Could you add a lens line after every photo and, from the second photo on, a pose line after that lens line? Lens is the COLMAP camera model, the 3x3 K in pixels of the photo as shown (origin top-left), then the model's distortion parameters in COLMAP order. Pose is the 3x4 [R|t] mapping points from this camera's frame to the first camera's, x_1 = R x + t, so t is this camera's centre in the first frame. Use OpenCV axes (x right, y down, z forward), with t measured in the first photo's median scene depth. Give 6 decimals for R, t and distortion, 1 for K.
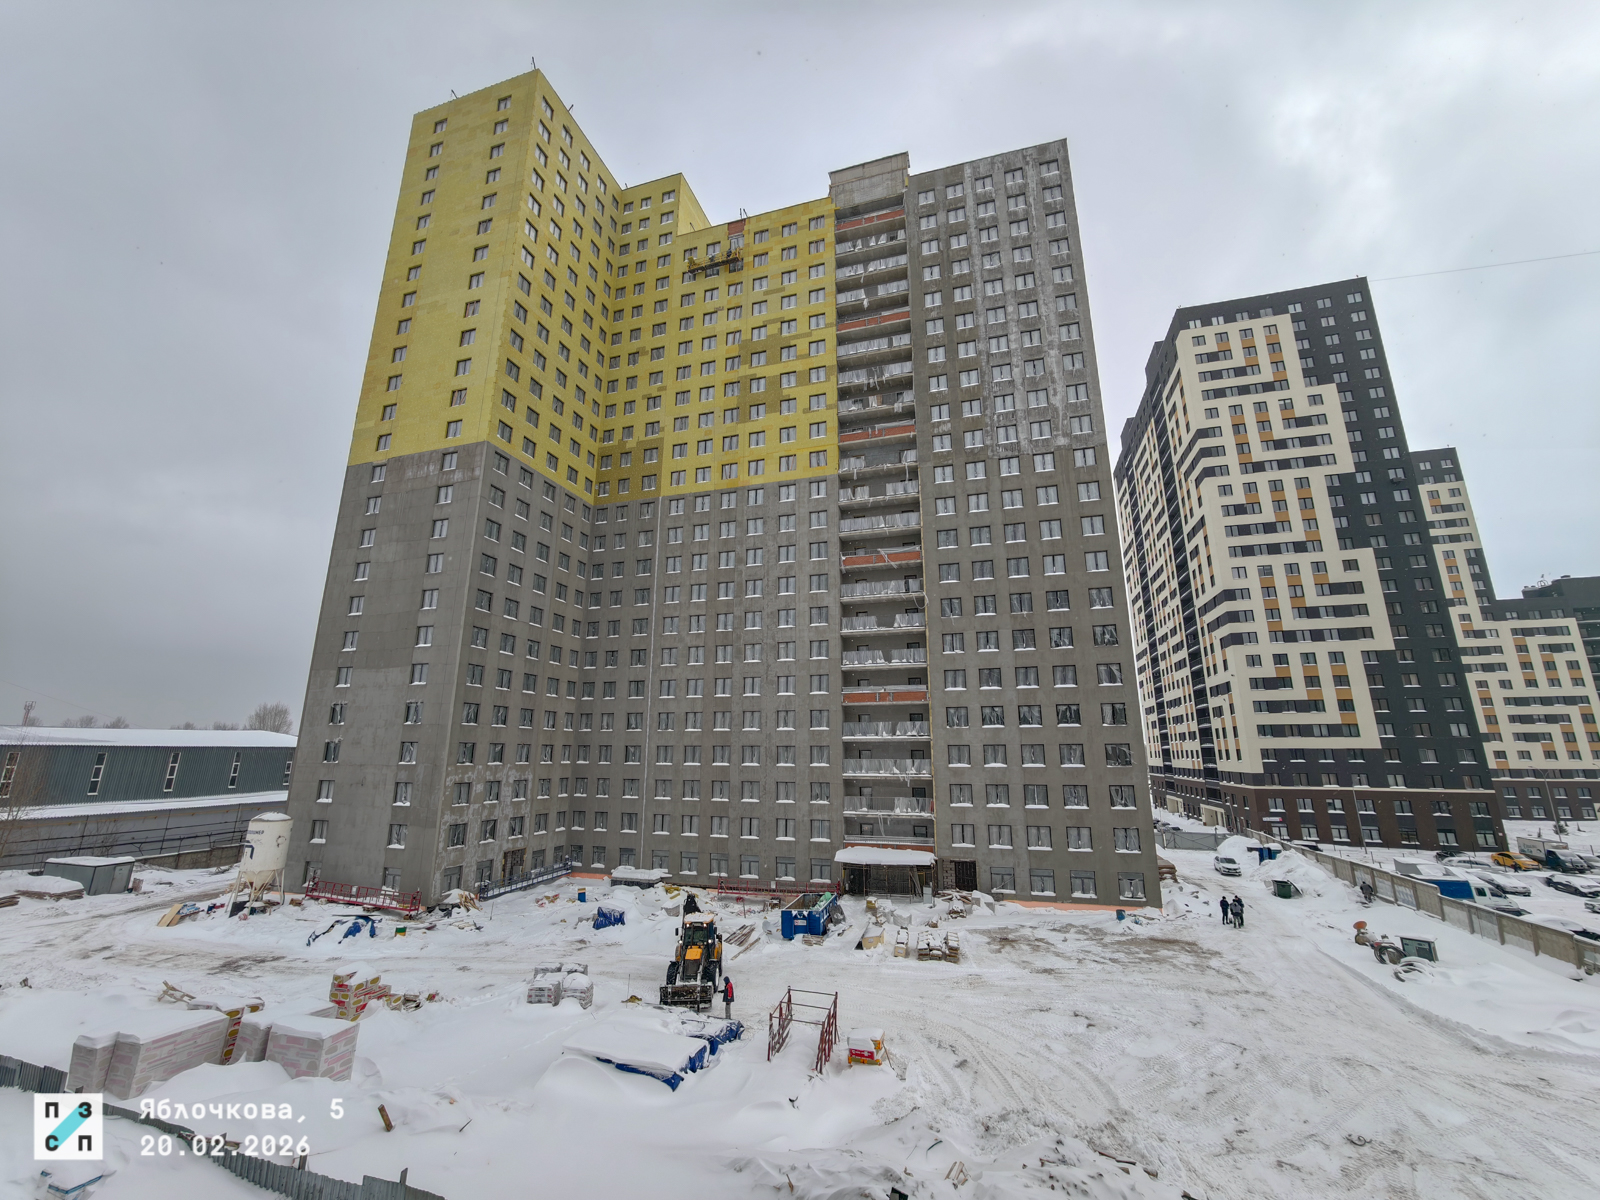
lens RADIAL K [[624.8, 0, 806.3], [0, 624.8, 596.9], [0, 0, 1]] dist [-0.036242, 0.016904]
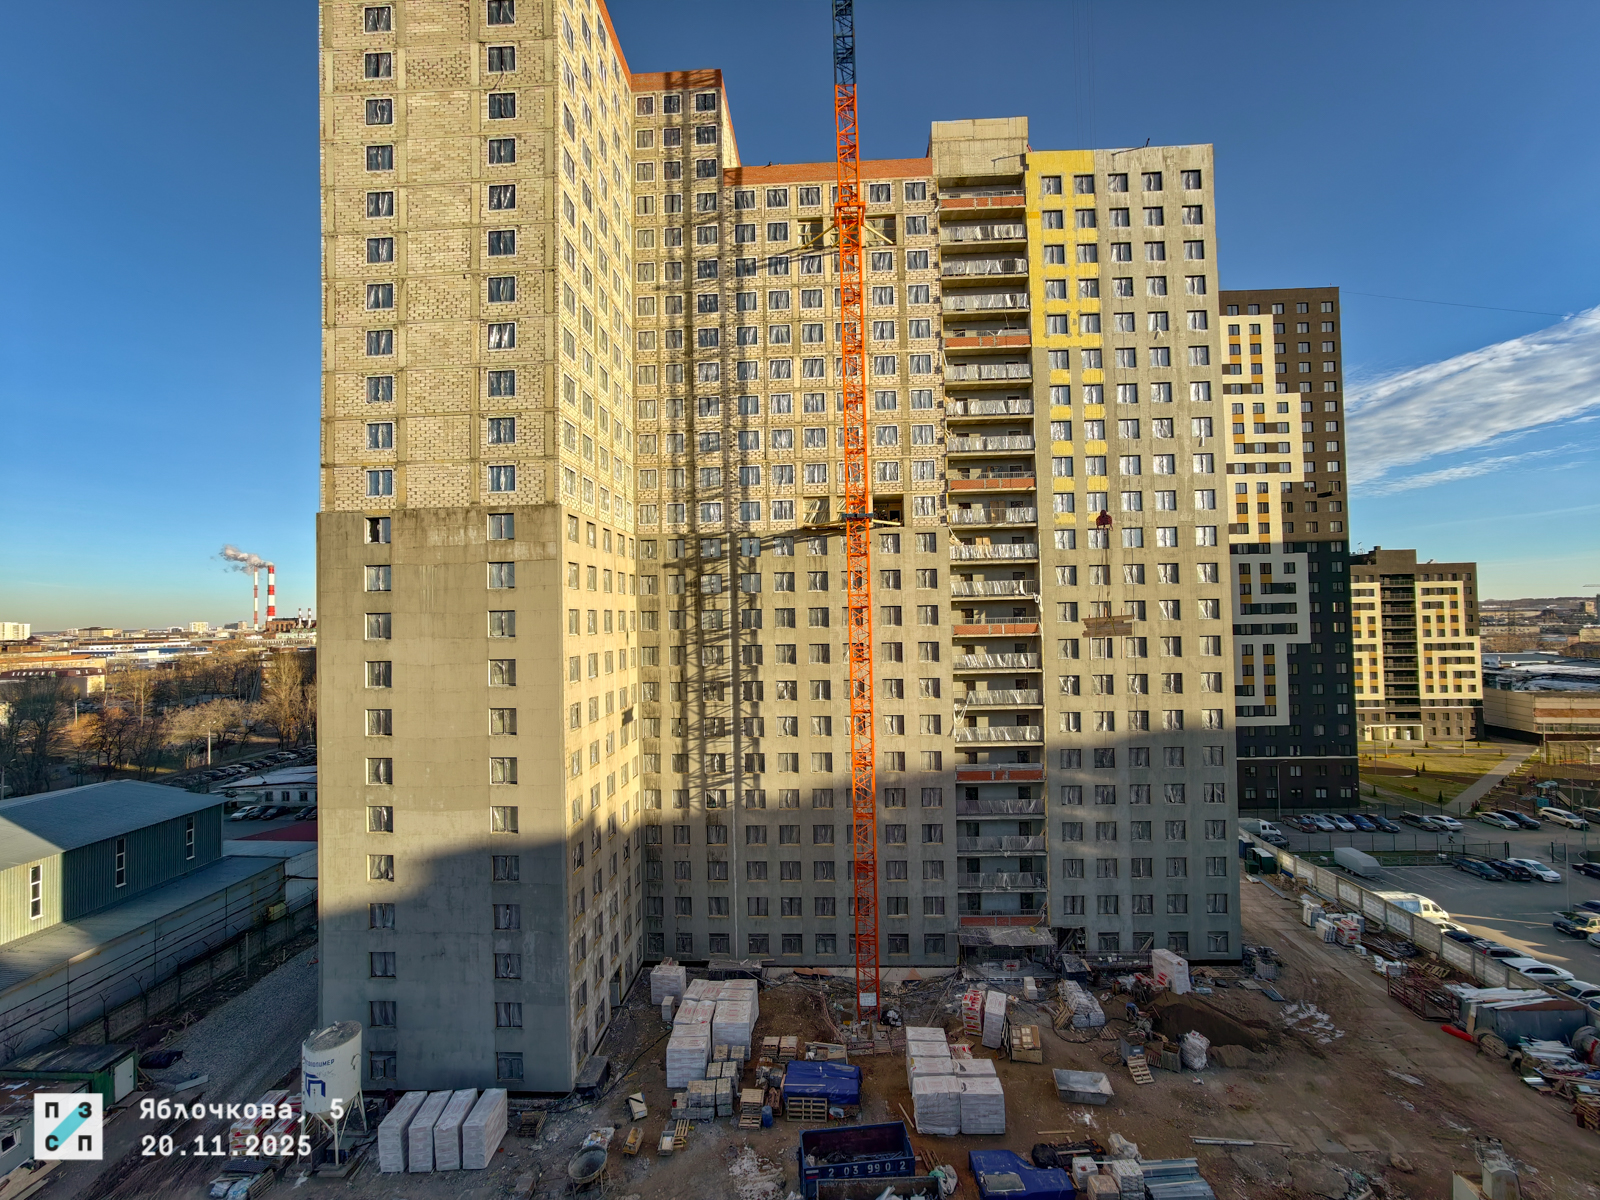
lens RADIAL K [[624.8, 0, 806.3], [0, 624.8, 596.9], [0, 0, 1]] dist [-0.036242, 0.016904]
pose [[0.968726, -0.011452, 0.247868, -0.379782], [-0.039714, 0.978901, 0.200440, -0.277738], [-0.244933, -0.204015, 0.947832, 0.184736]]
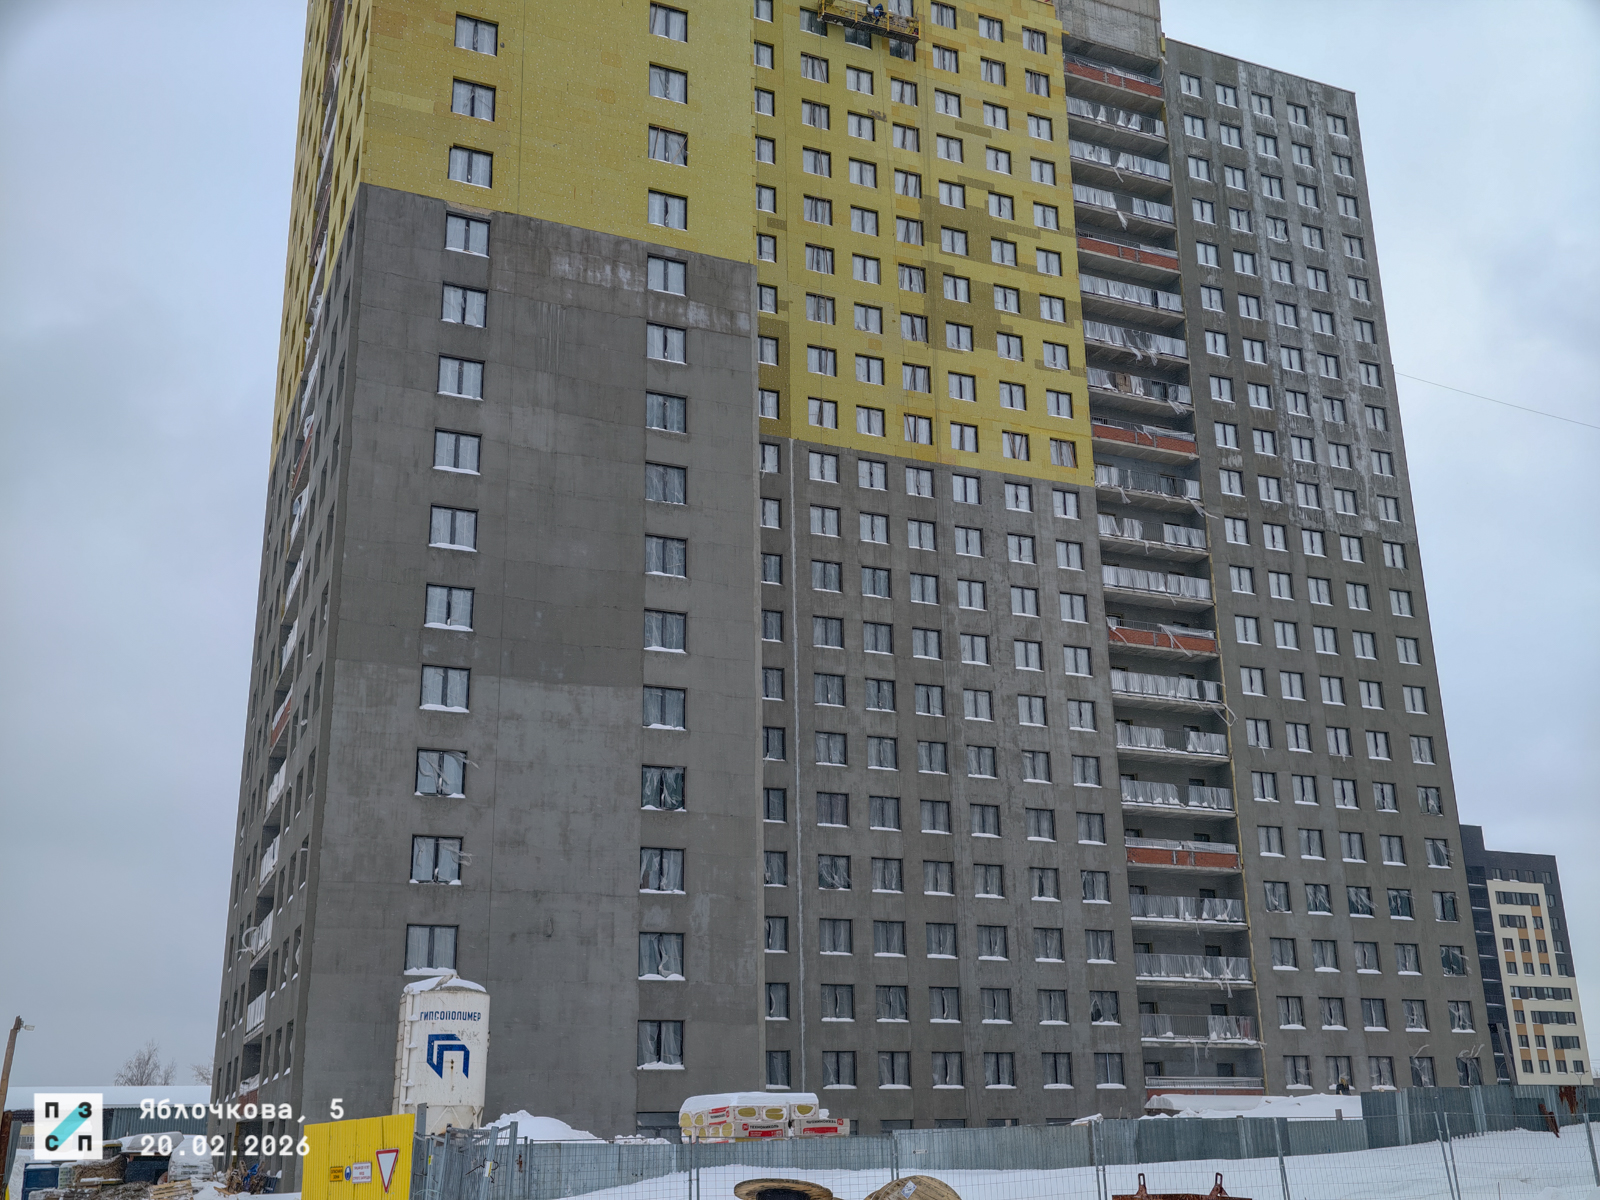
lens RADIAL K [[1572.0, 0, 798.5], [0, 1572.0, 625.5], [0, 0, 1]] dist [0.059602, -0.012031]
pose [[0.765919, 0.186778, 0.615209, -1.107671], [-0.136596, 0.982301, -0.128169, 0.172696], [-0.628259, 0.014132, 0.777876, -0.003771]]
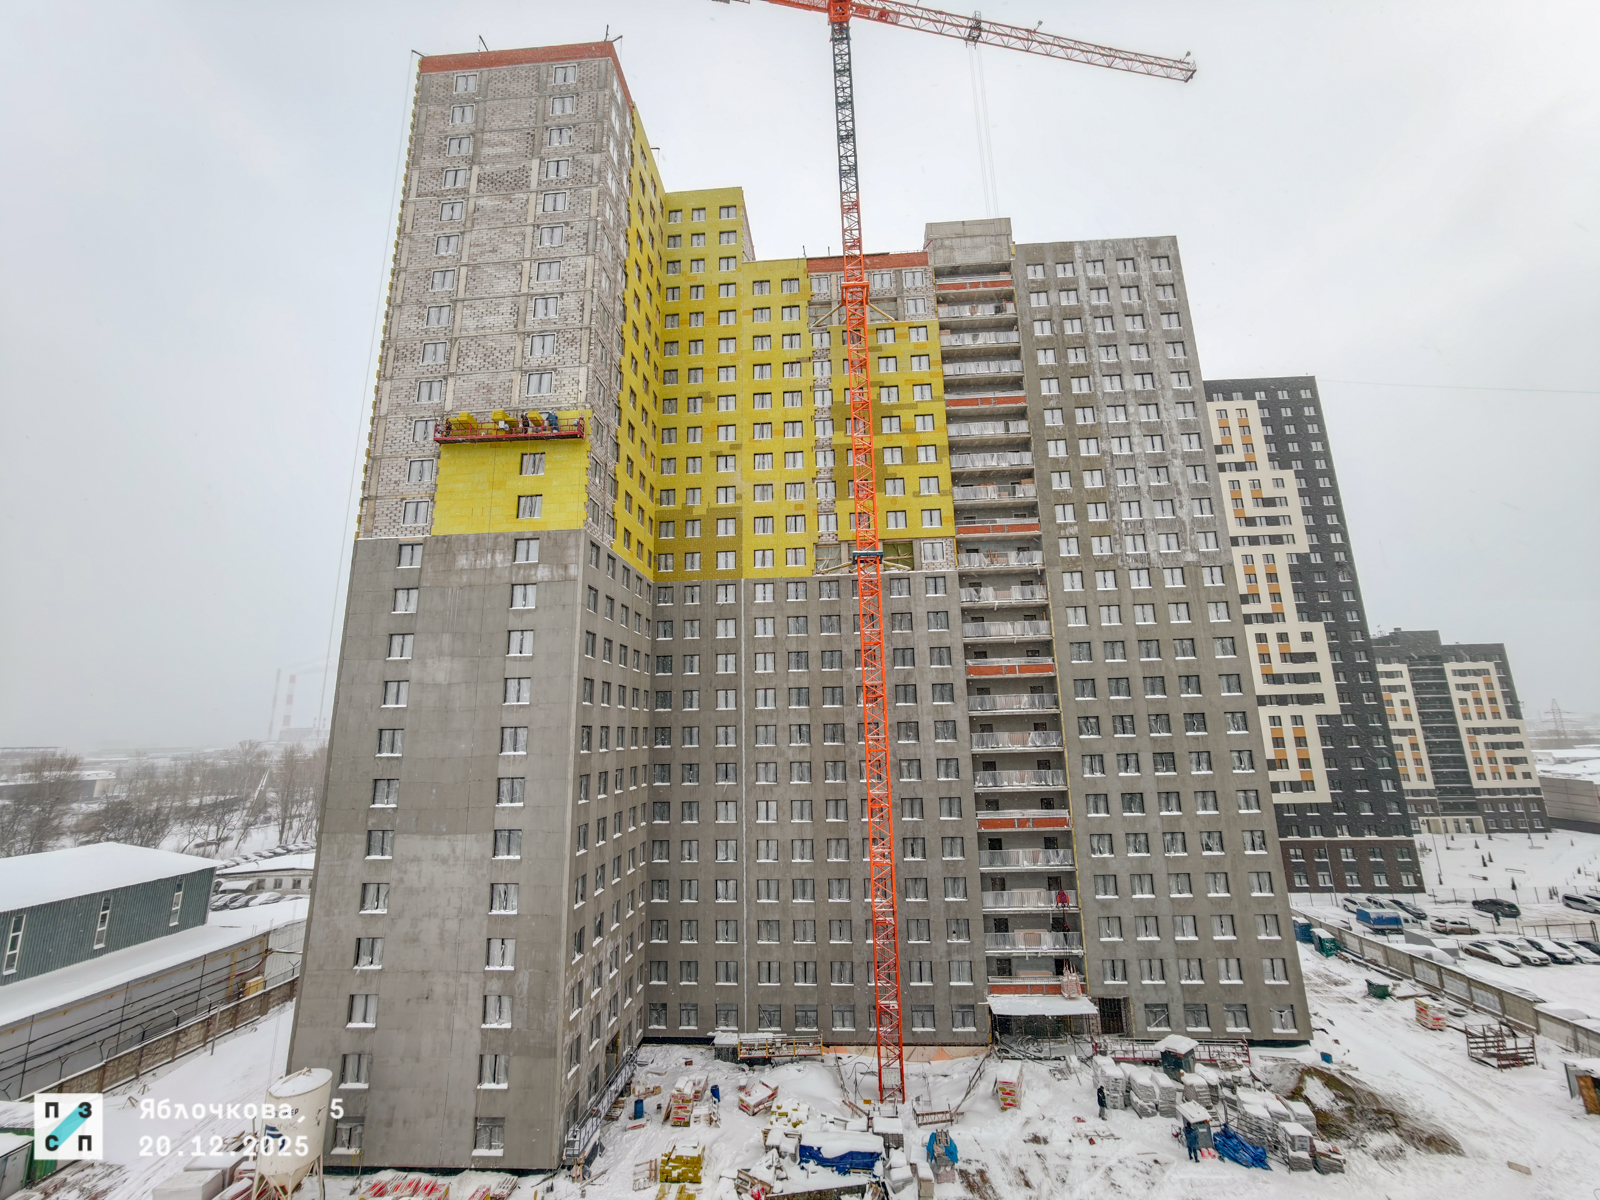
lens RADIAL K [[624.8, 0, 806.3], [0, 624.8, 596.9], [0, 0, 1]] dist [-0.036242, 0.016904]
pose [[0.974058, 0.025410, 0.224866, -0.380520], [-0.031324, 0.999250, 0.022769, -0.176710], [-0.224119, -0.029222, 0.974124, 0.158702]]
